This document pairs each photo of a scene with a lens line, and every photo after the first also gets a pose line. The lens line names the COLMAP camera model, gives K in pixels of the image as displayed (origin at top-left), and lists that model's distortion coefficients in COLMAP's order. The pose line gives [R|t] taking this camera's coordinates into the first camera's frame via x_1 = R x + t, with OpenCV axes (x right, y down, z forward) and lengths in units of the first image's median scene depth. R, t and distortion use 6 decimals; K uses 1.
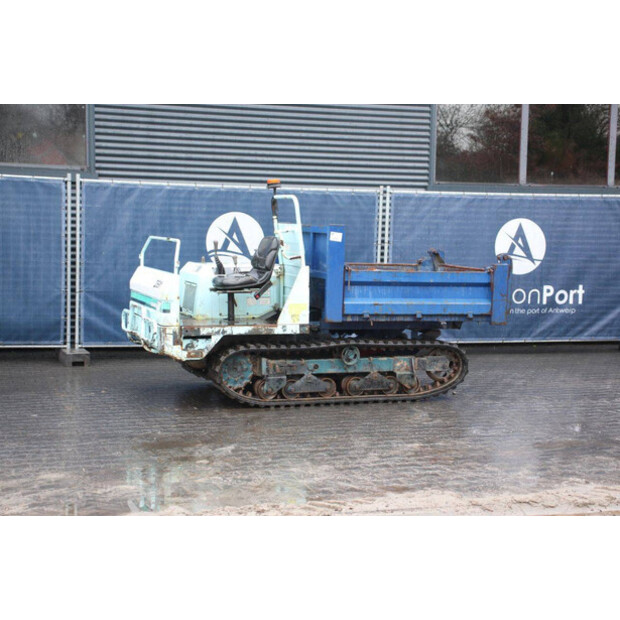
lens RADIAL K [[1109.5, 0, 308.7], [0, 1109.5, 313.6], [0, 0, 1]] dist [0.161761, 0.000000]
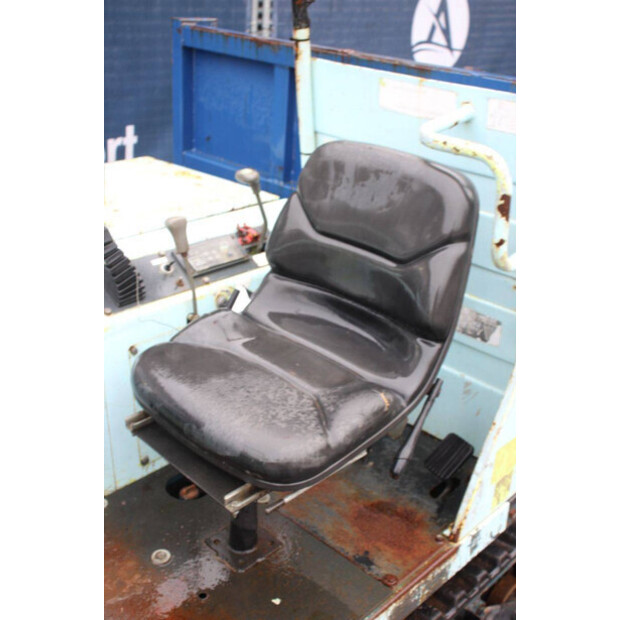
lens RADIAL K [[782.1, 0, 311.4], [0, 782.1, 306.1], [0, 0, 1]] dist [0.038841, 0.000000]
pose [[0.891935, -0.156909, 0.424066, -0.115237], [-0.000737, 0.937353, 0.348380, -0.092800], [-0.452164, -0.311045, 0.835942, 0.848705]]
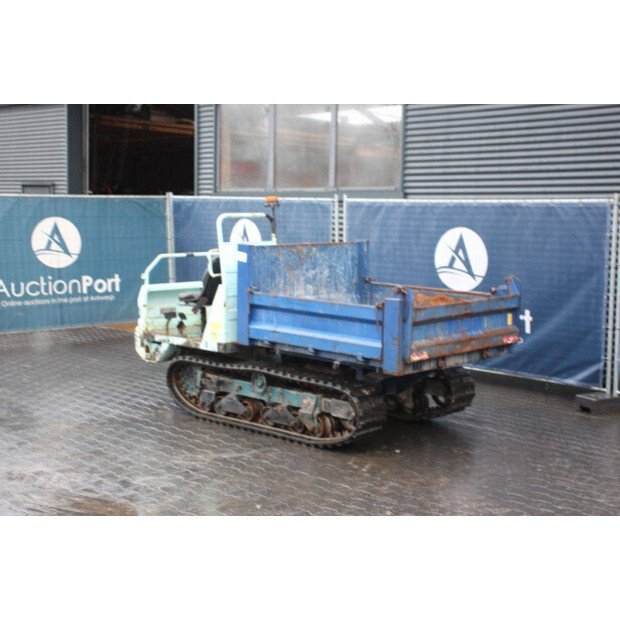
lens RADIAL K [[924.7, 0, 311.5], [0, 924.7, 323.8], [0, 0, 1]] dist [0.086982, 0.000000]
pose [[0.450827, 0.094378, -0.887608, 0.744578], [-0.073823, 0.994930, 0.068293, -0.068337], [0.889553, 0.034737, 0.455509, 0.667087]]
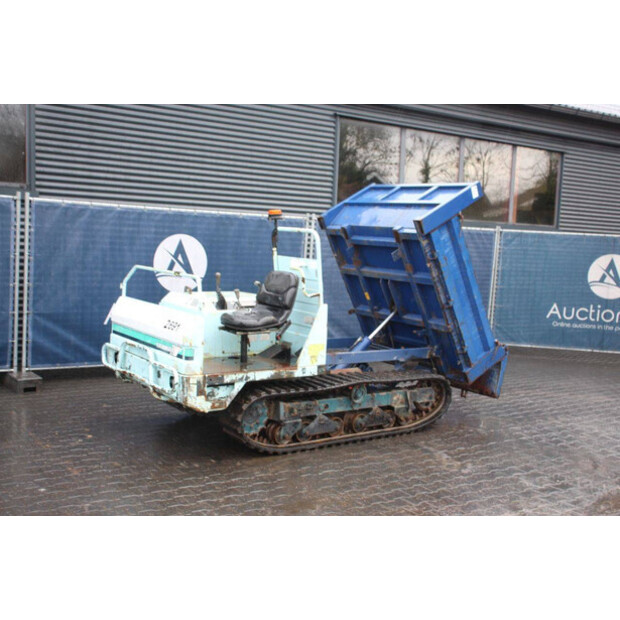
lens RADIAL K [[755.8, 0, 308.1], [0, 755.8, 310.4], [0, 0, 1]] dist [0.012600, 0.000000]
pose [[0.959020, -0.000132, 0.283337, -0.192421], [-0.009409, 0.999434, 0.032313, -0.056216], [-0.283181, -0.033655, 0.958476, 0.366693]]
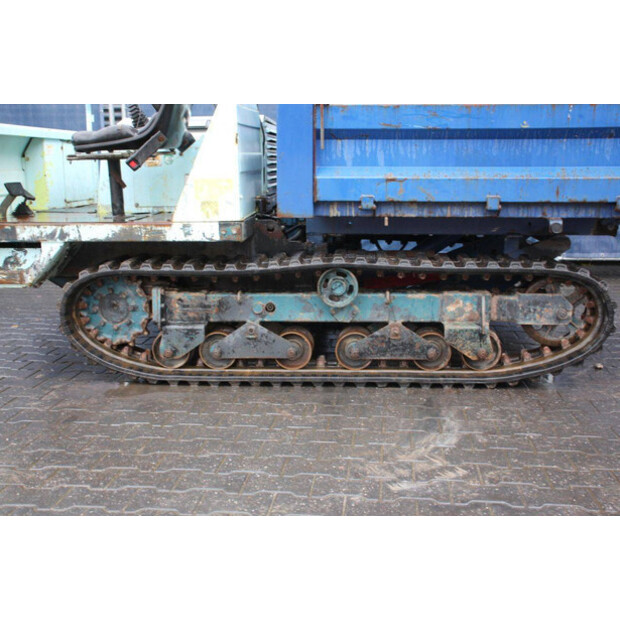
lens RADIAL K [[755.8, 0, 306.5], [0, 755.8, 307.5], [0, 0, 1]] dist [0.012600, 0.000000]
pose [[0.911600, 0.049470, -0.408090, 0.157399], [-0.005517, 0.994115, 0.108186, 0.010602], [0.411041, -0.096371, 0.906509, 0.684936]]
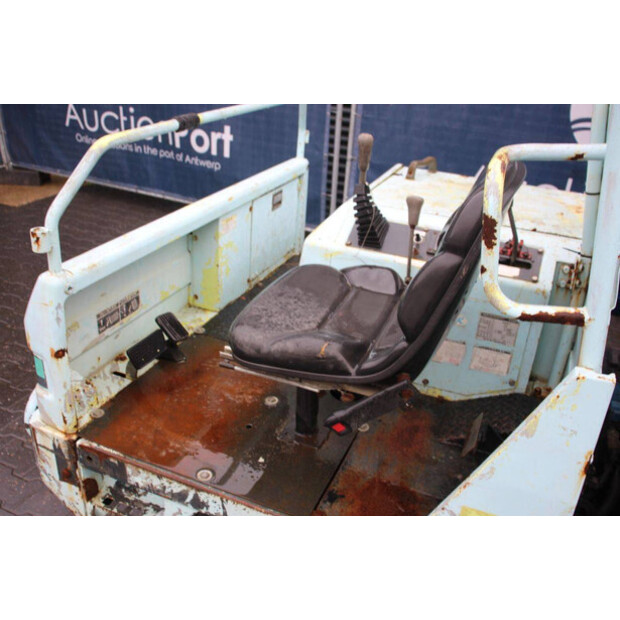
lens RADIAL K [[592.3, 0, 308.2], [0, 592.3, 313.9], [0, 0, 1]] dist [-0.067148, 0.000000]
pose [[0.742917, 0.323371, -0.586094, 0.013936], [-0.100073, 0.919387, 0.380413, -0.080543], [0.661861, -0.223963, 0.715388, 0.867728]]
